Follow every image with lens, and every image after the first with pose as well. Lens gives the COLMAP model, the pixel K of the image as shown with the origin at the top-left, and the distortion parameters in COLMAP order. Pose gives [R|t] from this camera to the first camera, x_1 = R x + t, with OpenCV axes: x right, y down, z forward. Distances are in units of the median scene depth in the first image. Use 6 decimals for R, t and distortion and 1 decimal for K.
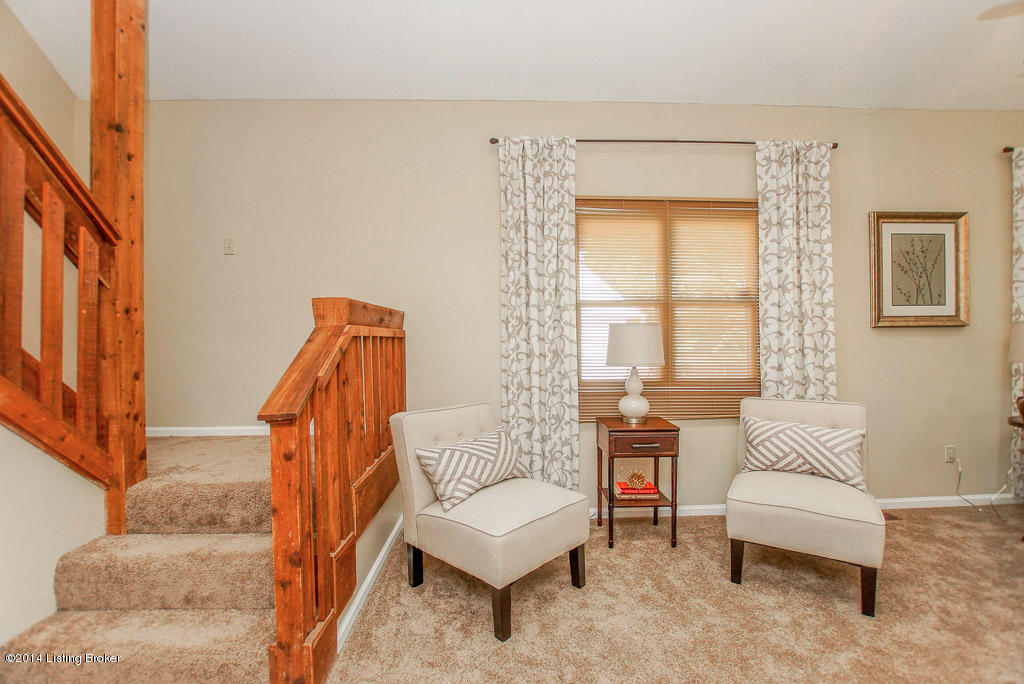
lens RADIAL K [[456.7, 0, 512.0], [0, 456.7, 342.0], [0, 0, 1]] dist [-0.004656, -0.000350]
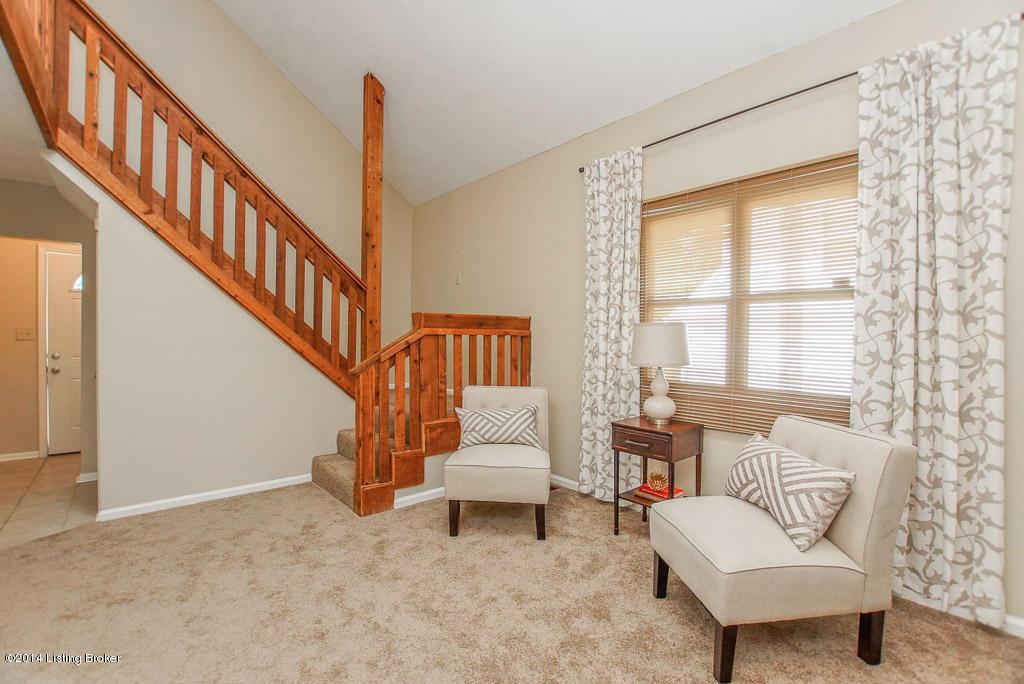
lens RADIAL K [[446.5, 0, 512.0], [0, 446.5, 342.0], [0, 0, 1]] dist [0.001454, 0.000063]
pose [[0.640384, 0.020039, -0.767793, 0.801741], [-0.015372, 0.999794, 0.013273, -0.008679], [0.767901, 0.003303, 0.640560, 0.132632]]
